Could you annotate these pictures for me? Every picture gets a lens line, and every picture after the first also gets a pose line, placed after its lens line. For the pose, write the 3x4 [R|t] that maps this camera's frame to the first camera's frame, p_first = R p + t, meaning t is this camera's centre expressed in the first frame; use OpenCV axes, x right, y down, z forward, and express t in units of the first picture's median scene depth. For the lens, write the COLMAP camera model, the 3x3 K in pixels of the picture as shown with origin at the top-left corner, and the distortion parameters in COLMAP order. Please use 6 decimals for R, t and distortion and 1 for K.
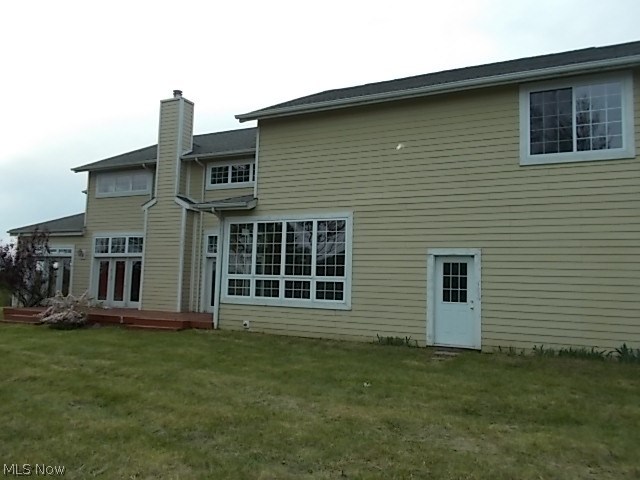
lens RADIAL K [[505.6, 0, 322.6], [0, 505.6, 241.3], [0, 0, 1]] dist [0.031885, -0.005020]
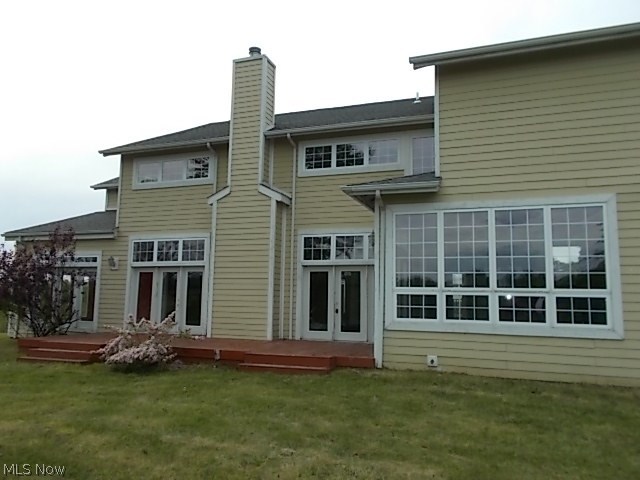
lens RADIAL K [[505.6, 0, 317.8], [0, 505.6, 238.6], [0, 0, 1]] dist [0.031885, -0.005020]
pose [[0.995068, -0.002475, 0.099163, -0.280872], [0.005412, 0.999554, -0.029367, 0.014026], [-0.099046, 0.029759, 0.994638, 0.249893]]
